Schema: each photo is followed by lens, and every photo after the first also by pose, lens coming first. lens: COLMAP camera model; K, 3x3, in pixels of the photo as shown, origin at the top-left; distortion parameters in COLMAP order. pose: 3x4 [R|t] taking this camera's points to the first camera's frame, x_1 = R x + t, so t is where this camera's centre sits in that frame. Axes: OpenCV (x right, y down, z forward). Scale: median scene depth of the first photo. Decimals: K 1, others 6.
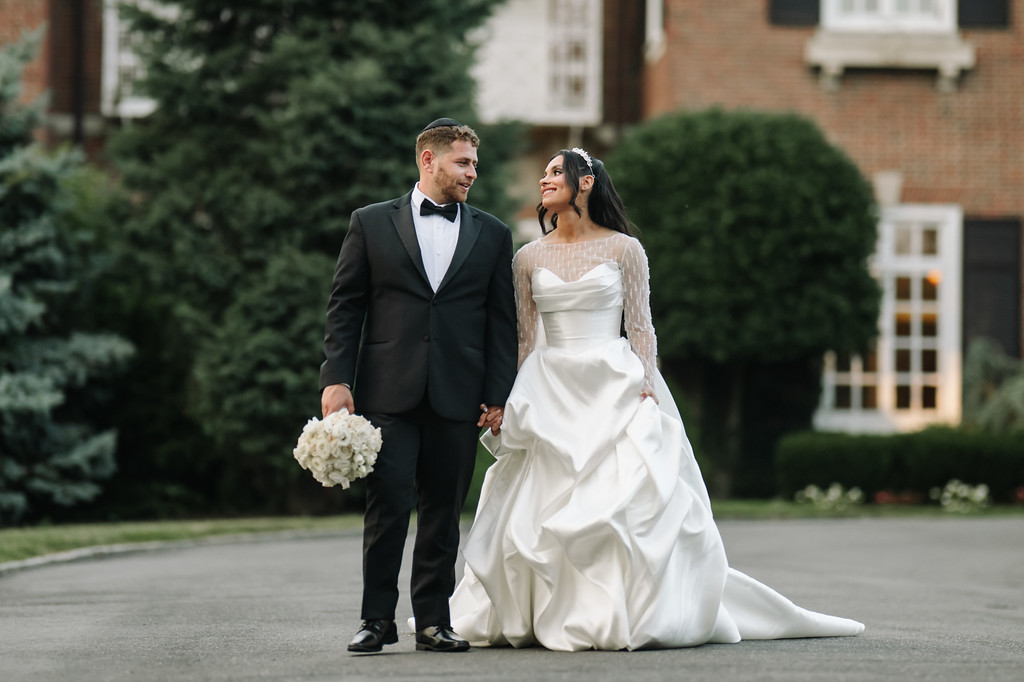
lens RADIAL K [[2836.3, 0, 512.0], [0, 2836.3, 341.0], [0, 0, 1]] dist [-1.943886, 0.255166]
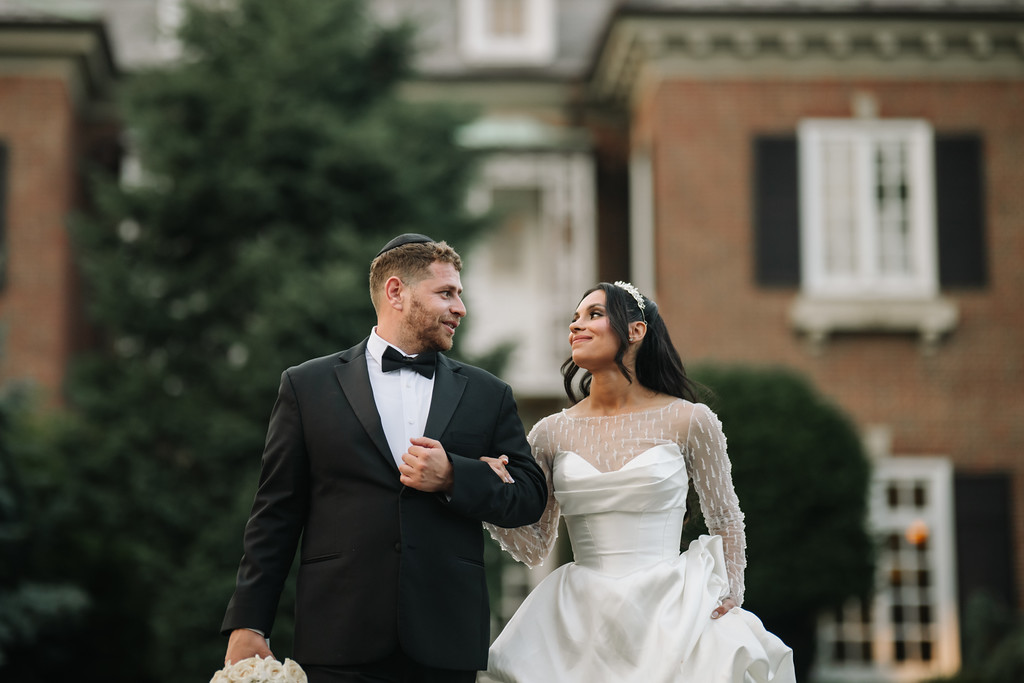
lens RADIAL K [[2560.5, 0, 512.0], [0, 2560.5, 341.5], [0, 0, 1]] dist [0.070775, 0.498770]
pose [[0.999991, -0.003613, 0.002210, -0.001354], [0.003816, 0.995011, -0.099688, 0.003322], [-0.001839, 0.099696, 0.995016, 0.155701]]
